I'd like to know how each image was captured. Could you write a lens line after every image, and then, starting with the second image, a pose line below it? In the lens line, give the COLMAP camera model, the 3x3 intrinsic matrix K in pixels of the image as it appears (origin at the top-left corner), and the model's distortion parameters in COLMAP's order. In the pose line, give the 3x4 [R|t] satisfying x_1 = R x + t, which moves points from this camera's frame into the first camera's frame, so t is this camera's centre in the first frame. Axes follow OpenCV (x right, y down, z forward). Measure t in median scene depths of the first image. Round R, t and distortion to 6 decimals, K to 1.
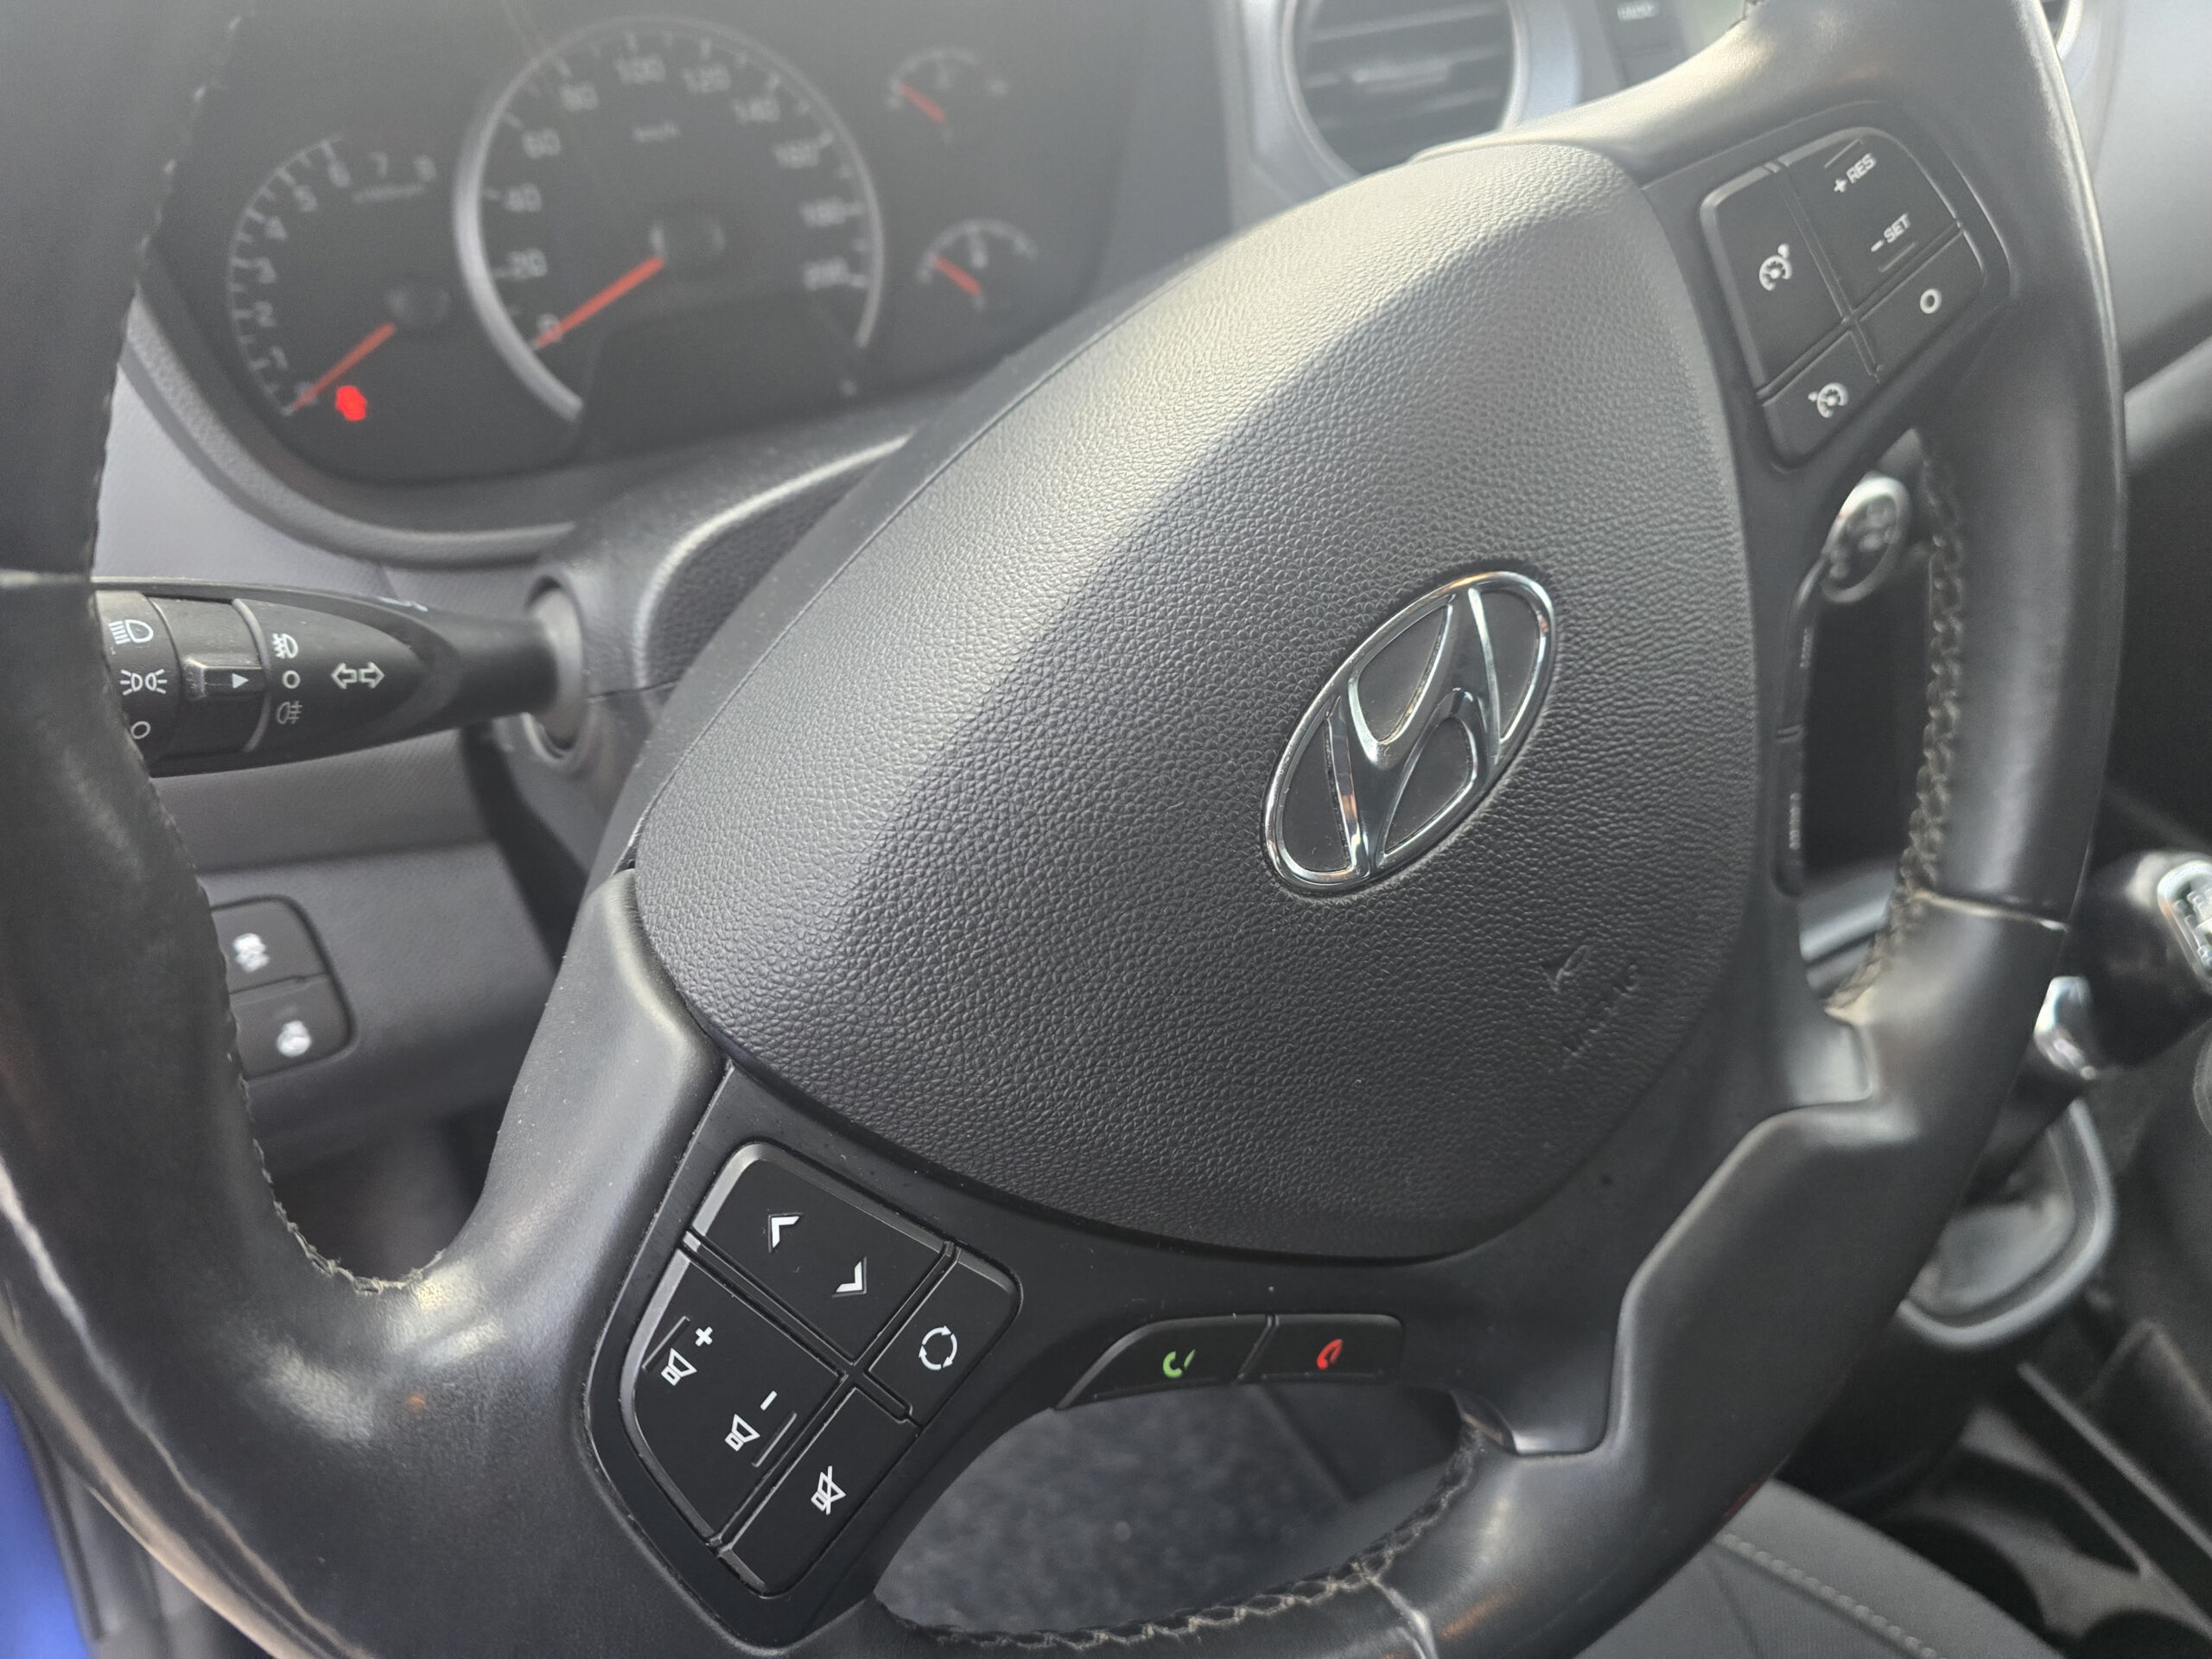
lens RADIAL K [[1493.5, 0, 1137.4], [0, 1493.5, 834.3], [0, 0, 1]] dist [0.061261, -0.059663]
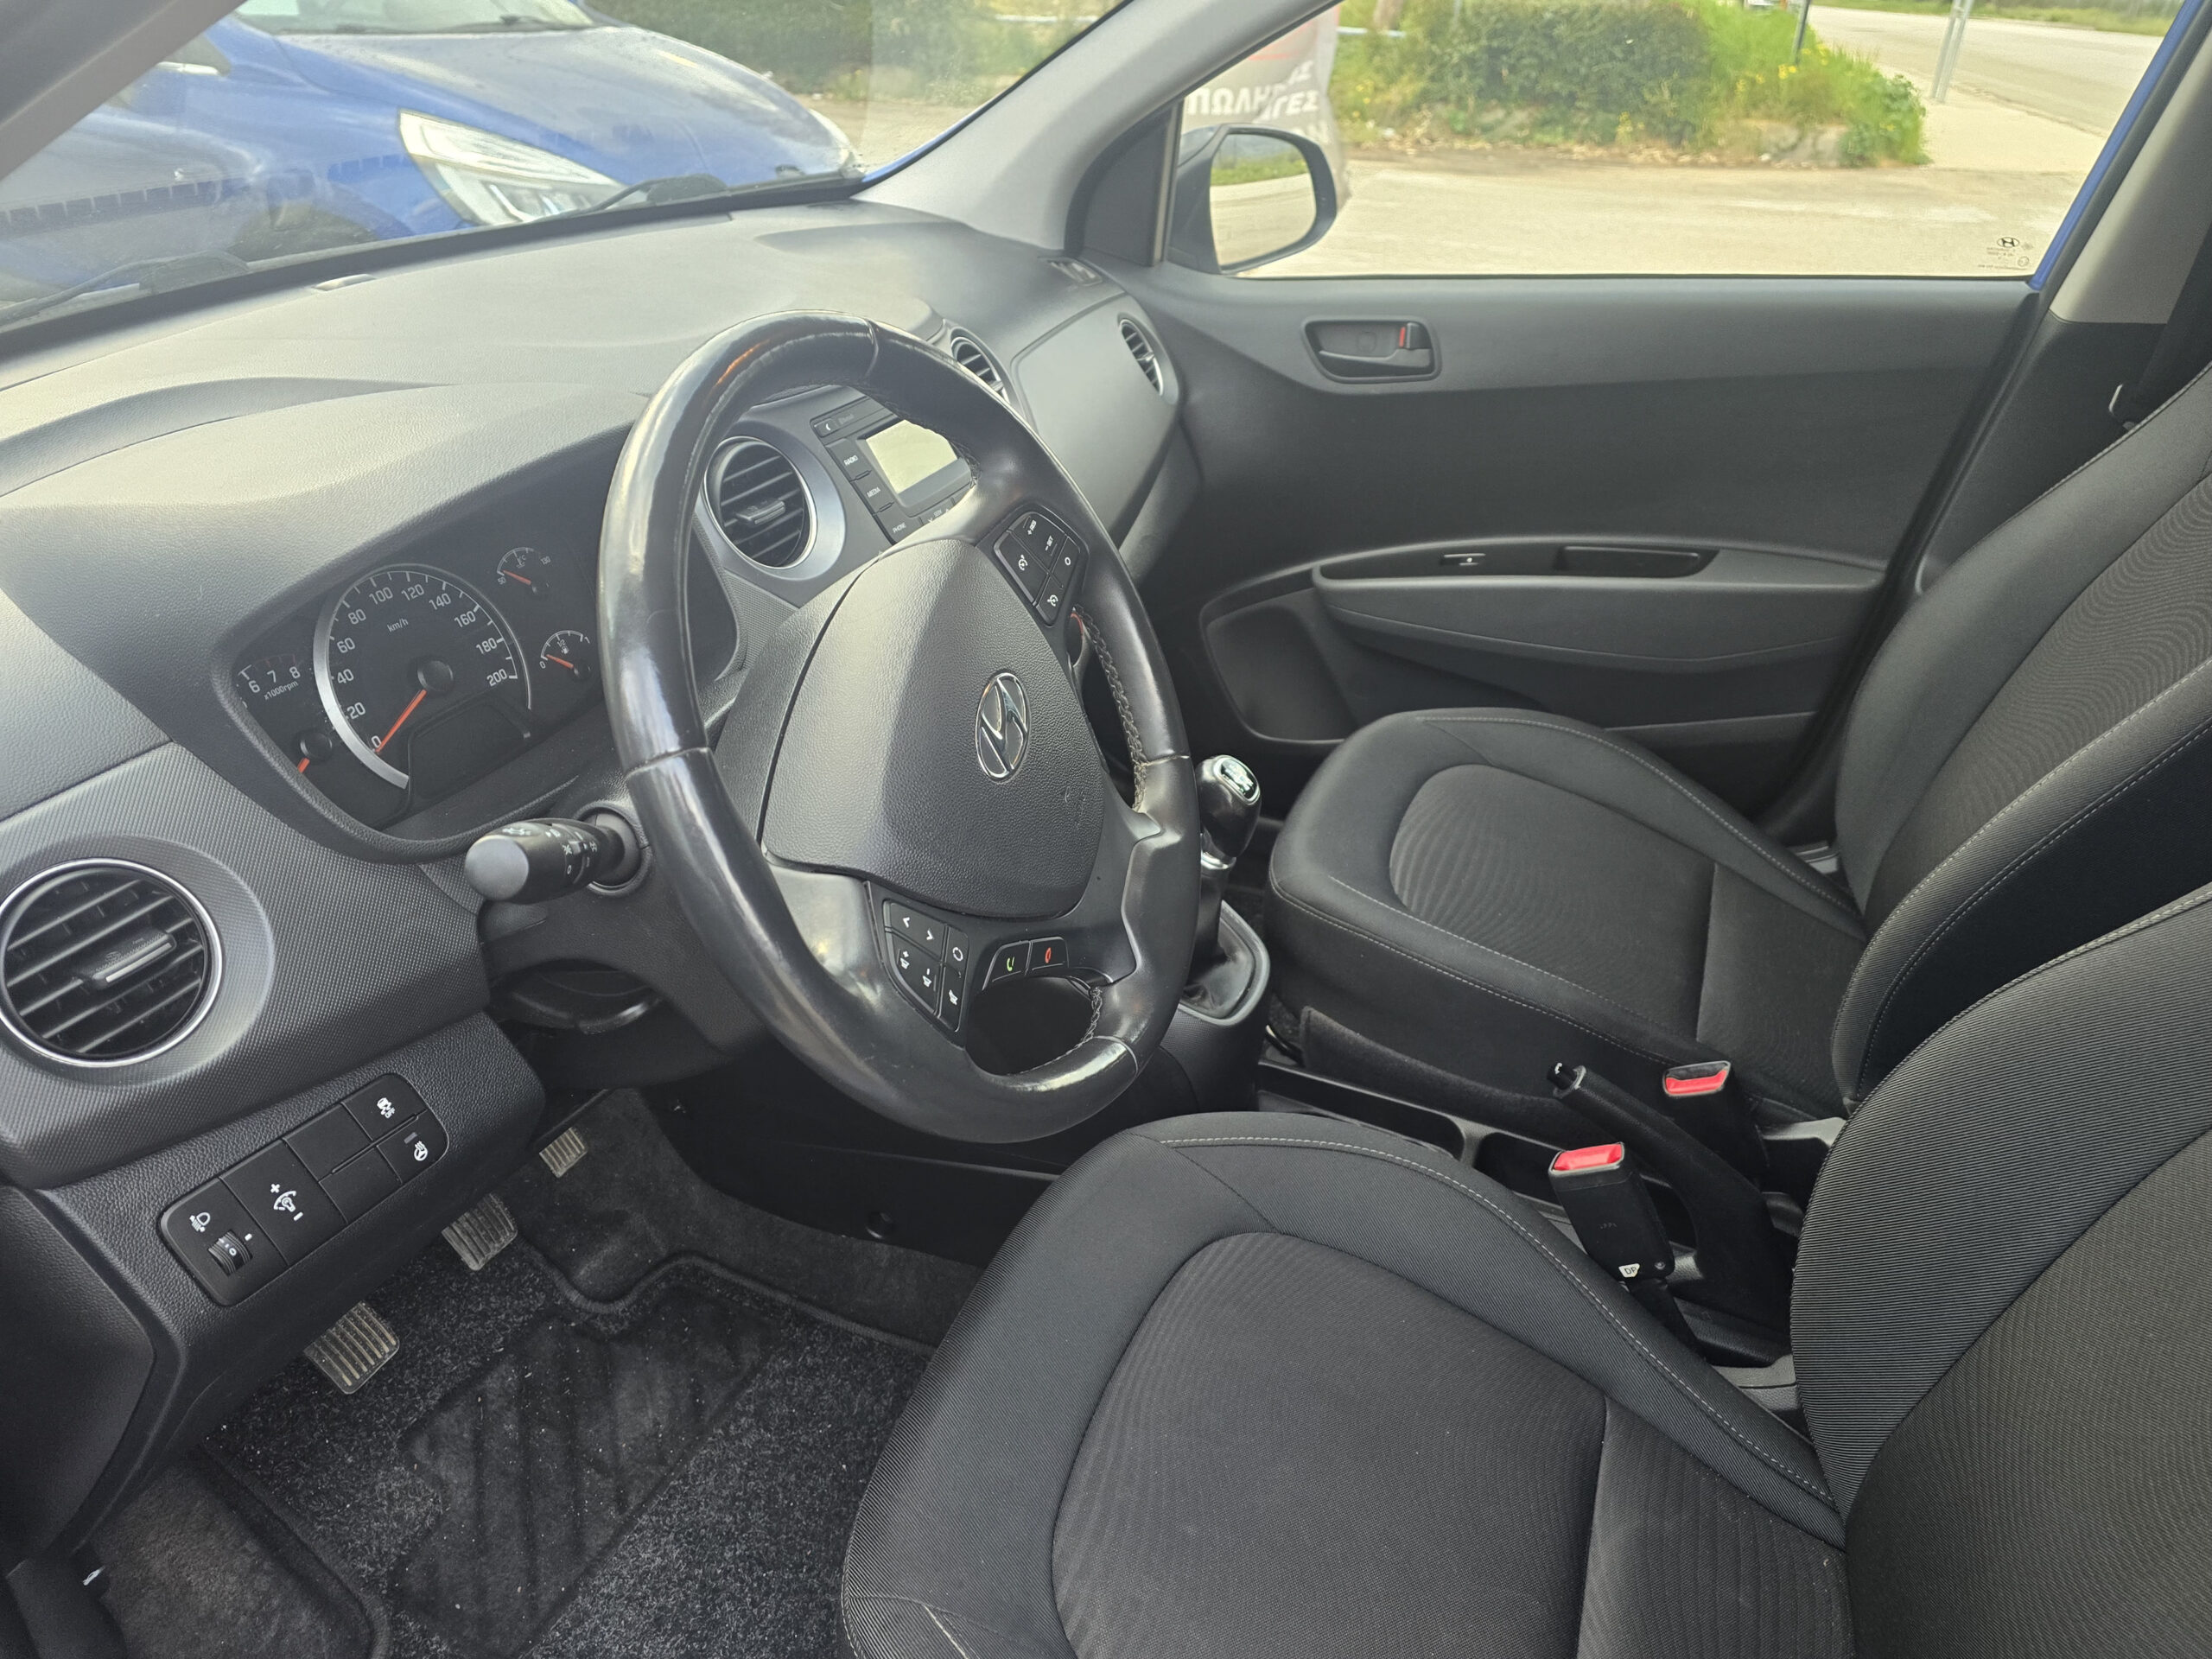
lens RADIAL K [[1493.5, 0, 1095.5], [0, 1493.5, 838.6], [0, 0, 1]] dist [0.061261, -0.059663]
pose [[0.799252, -0.310854, 0.514359, -0.671883], [0.402034, 0.912700, -0.073120, 0.228644], [-0.446726, 0.265231, 0.854452, -0.833729]]
